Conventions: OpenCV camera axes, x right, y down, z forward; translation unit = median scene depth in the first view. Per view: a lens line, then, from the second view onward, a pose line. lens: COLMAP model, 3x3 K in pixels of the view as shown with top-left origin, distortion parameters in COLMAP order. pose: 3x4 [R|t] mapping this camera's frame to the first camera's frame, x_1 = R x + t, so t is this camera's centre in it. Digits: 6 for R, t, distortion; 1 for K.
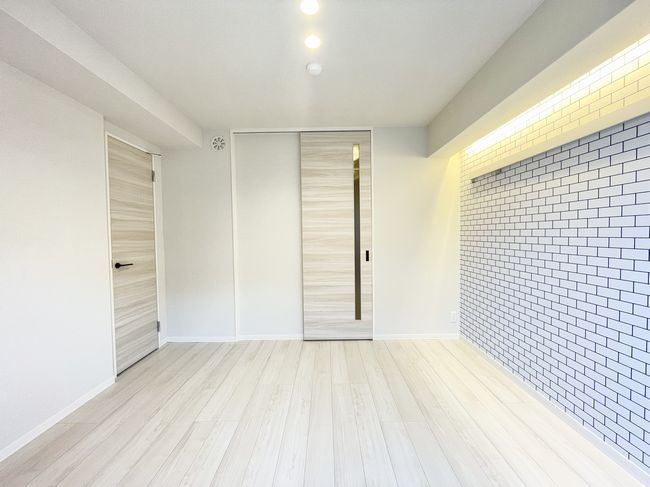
lens RADIAL K [[264.6, 0, 325.0], [0, 264.6, 243.5], [0, 0, 1]] dist [0.000477, -0.000164]
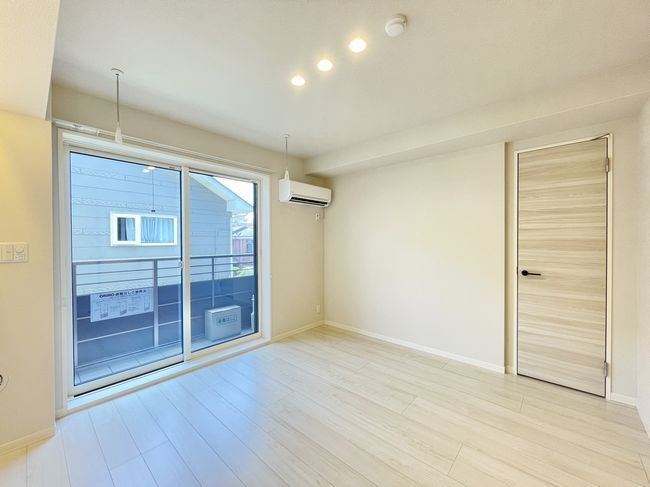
lens RADIAL K [[271.6, 0, 332.5], [0, 271.6, 242.9], [0, 0, 1]] dist [0.000509, -0.000007]
pose [[-0.666451, 0.003562, -0.745540, 0.486875], [-0.018167, 0.999614, 0.021015, -0.041512], [0.745328, 0.027550, -0.666129, 1.047181]]
